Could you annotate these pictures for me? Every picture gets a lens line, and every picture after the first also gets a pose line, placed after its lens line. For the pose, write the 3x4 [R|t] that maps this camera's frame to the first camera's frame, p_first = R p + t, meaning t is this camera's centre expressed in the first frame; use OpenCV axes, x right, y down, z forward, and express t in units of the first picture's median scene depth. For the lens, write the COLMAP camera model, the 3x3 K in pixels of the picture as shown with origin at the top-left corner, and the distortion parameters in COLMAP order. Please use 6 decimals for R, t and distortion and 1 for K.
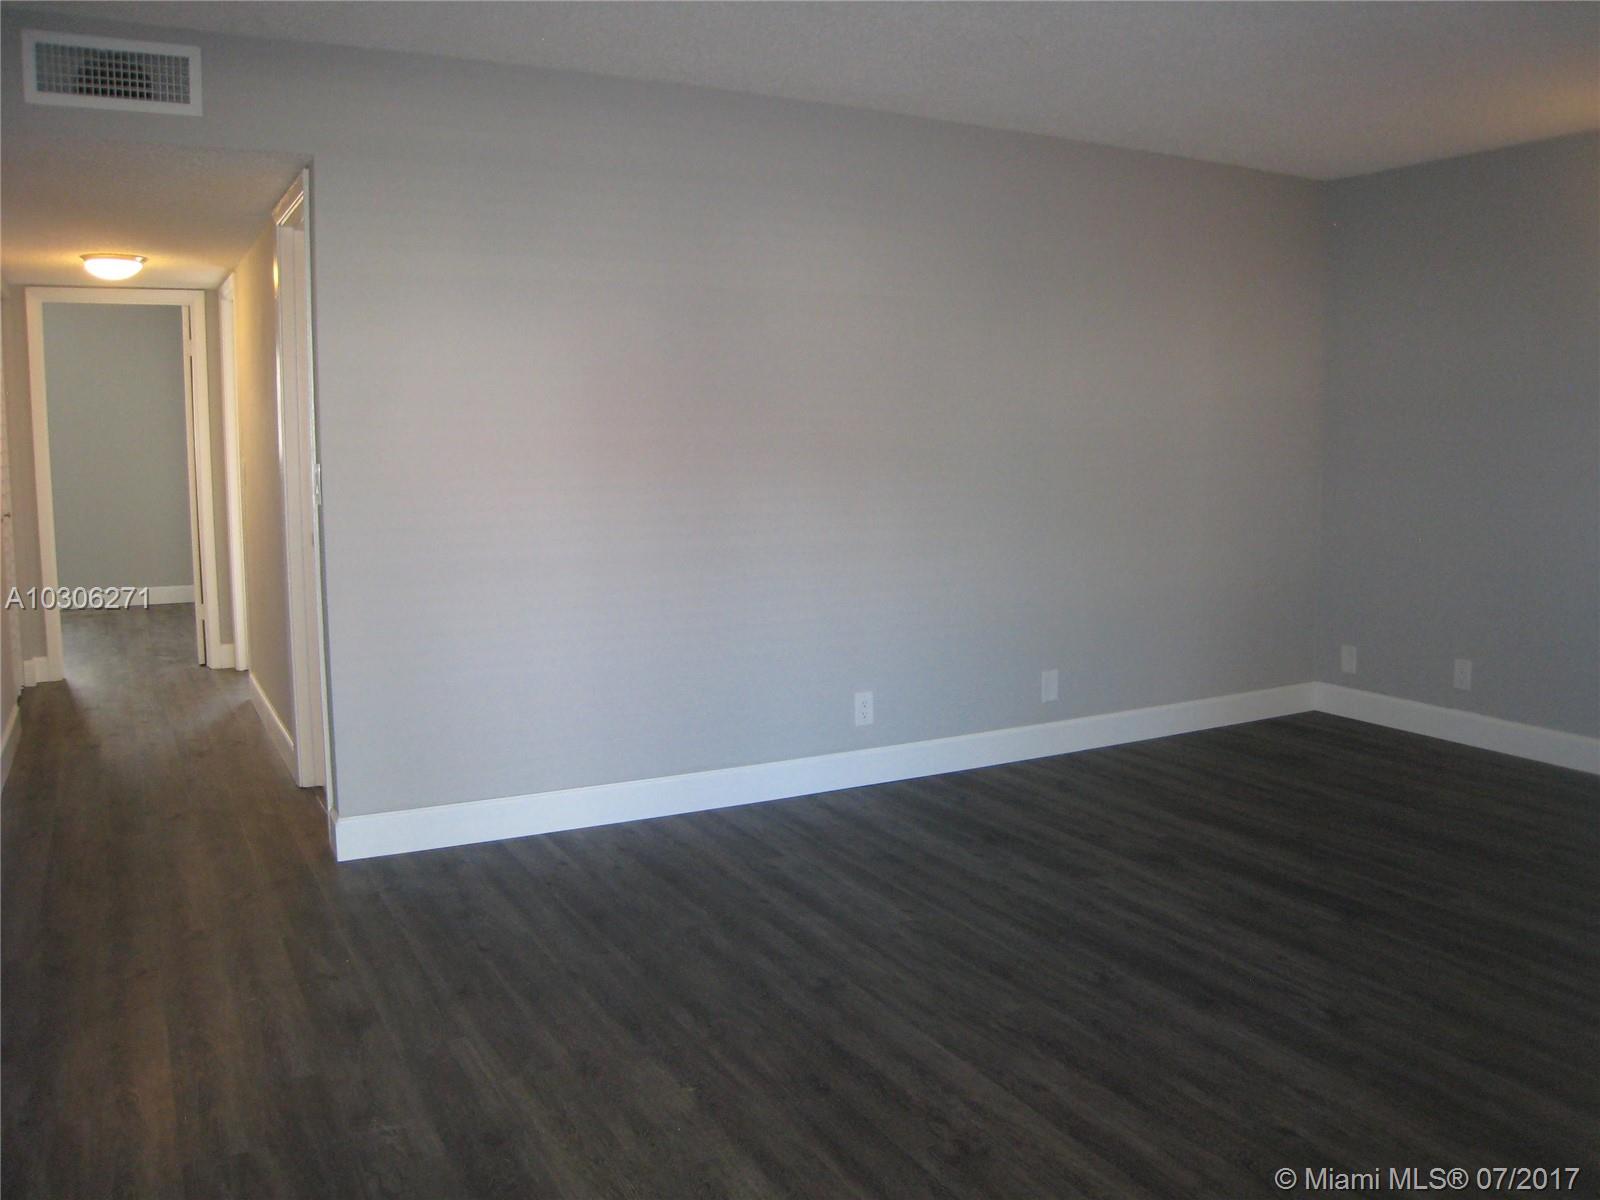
lens RADIAL K [[1288.8, 0, 804.9], [0, 1288.8, 600.7], [0, 0, 1]] dist [-0.098857, 0.019946]
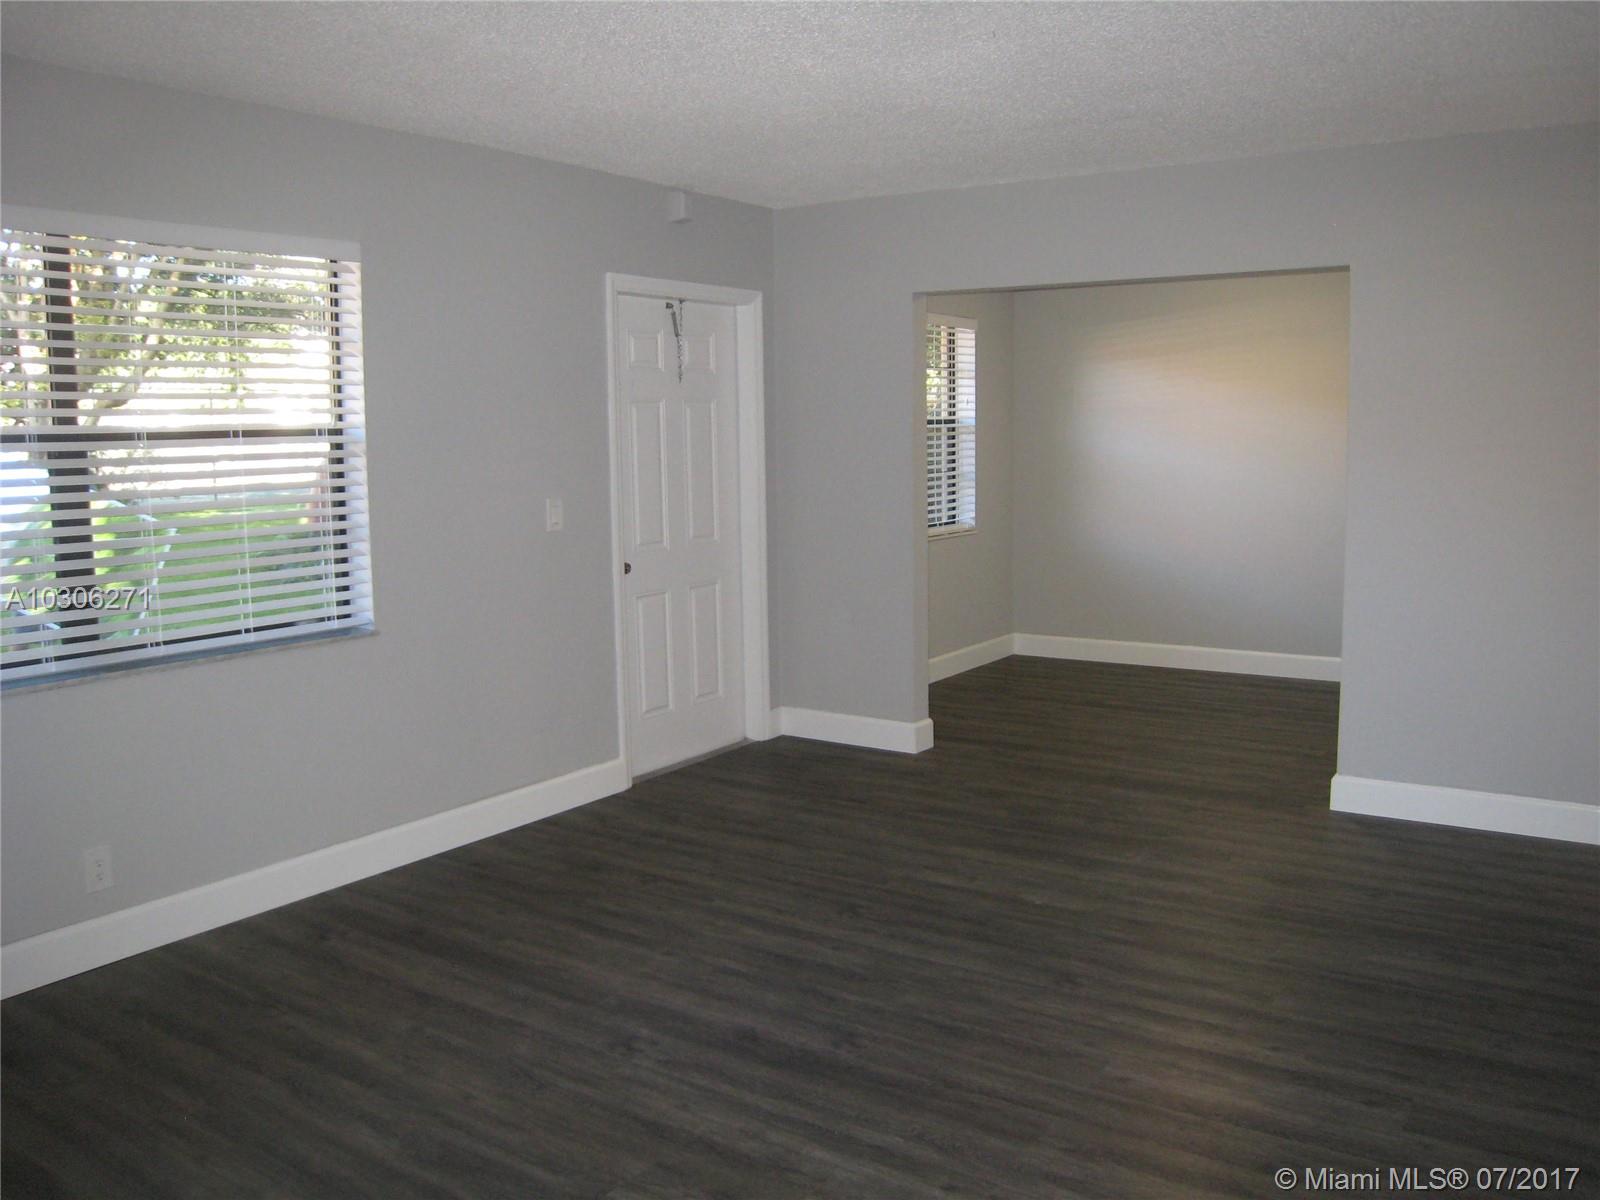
lens RADIAL K [[1288.8, 0, 800.5], [0, 1288.8, 601.3], [0, 0, 1]] dist [-0.098857, 0.019946]
pose [[-0.886954, 0.078602, -0.455120, 0.683743], [-0.038788, 0.969254, 0.242987, -0.270260], [0.460226, 0.233172, -0.856635, 1.722626]]
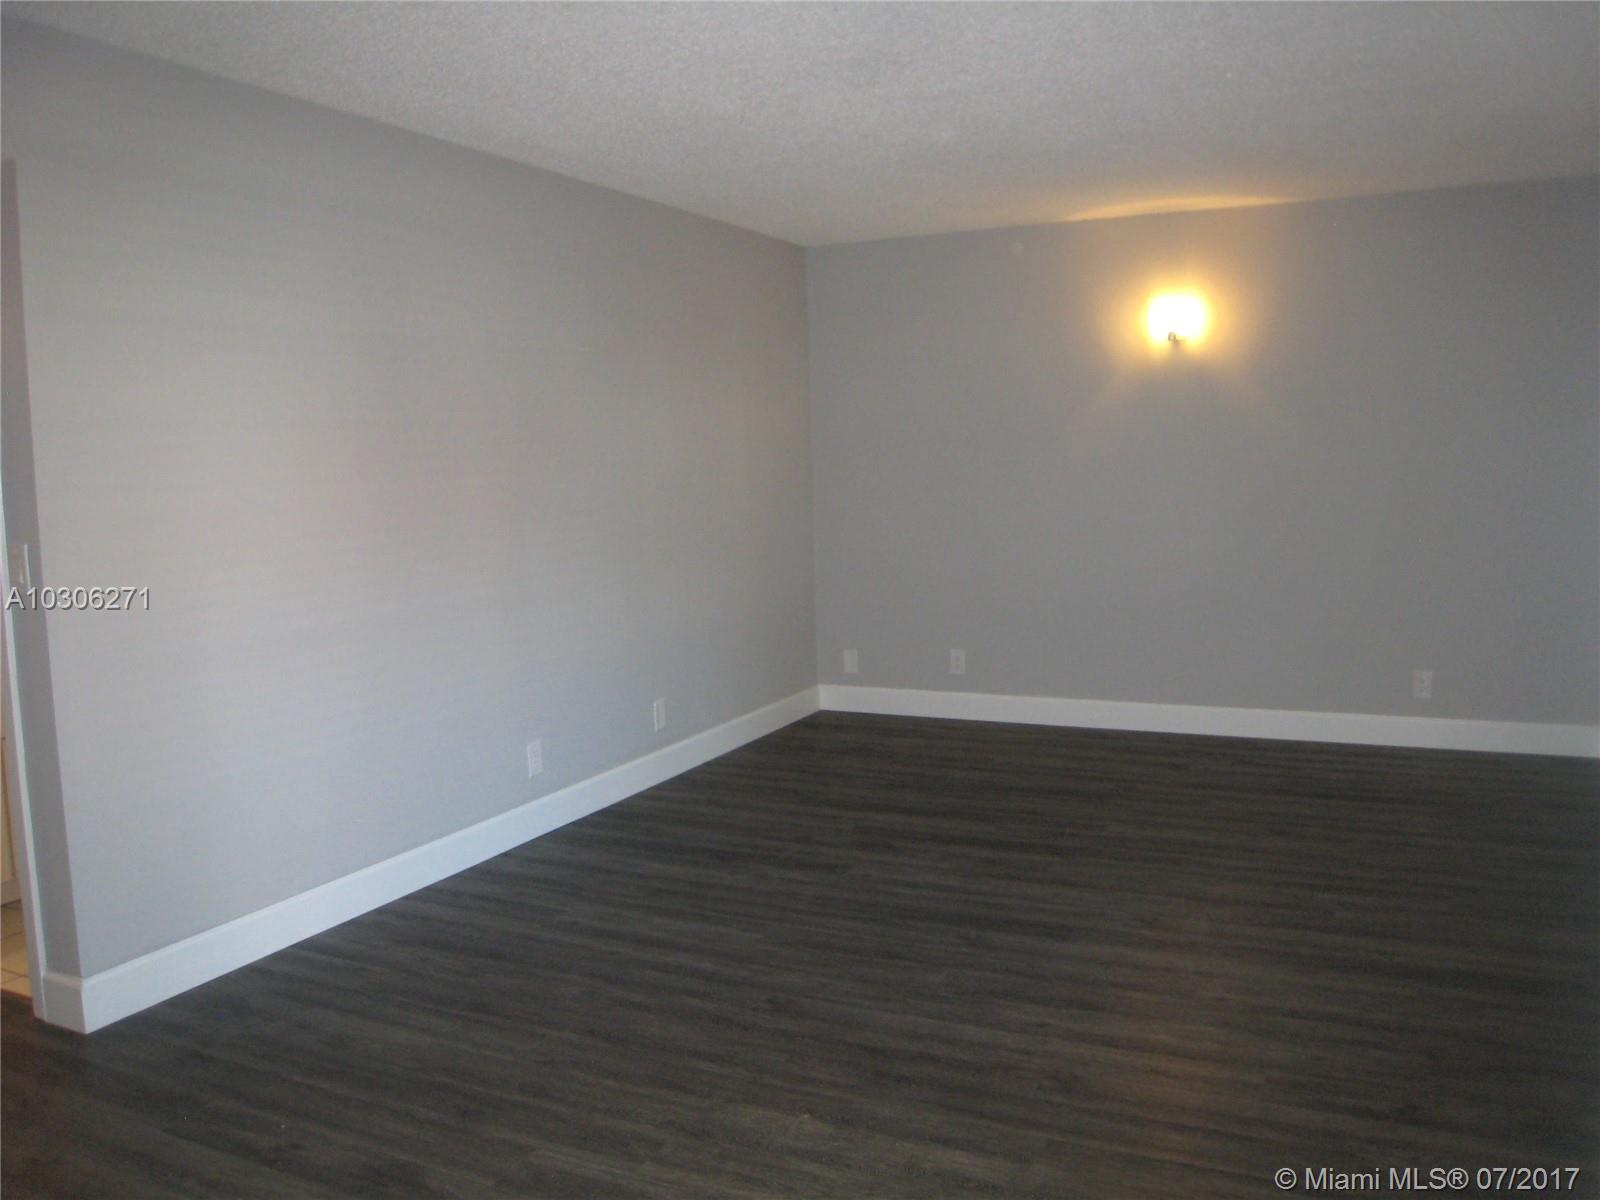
lens RADIAL K [[1288.8, 0, 809.5], [0, 1288.8, 596.4], [0, 0, 1]] dist [-0.098857, 0.019946]
pose [[0.802648, -0.073658, 0.591887, -0.555030], [0.089132, 0.996015, 0.003079, -0.037665], [-0.589755, 0.050284, 0.806015, 0.107991]]
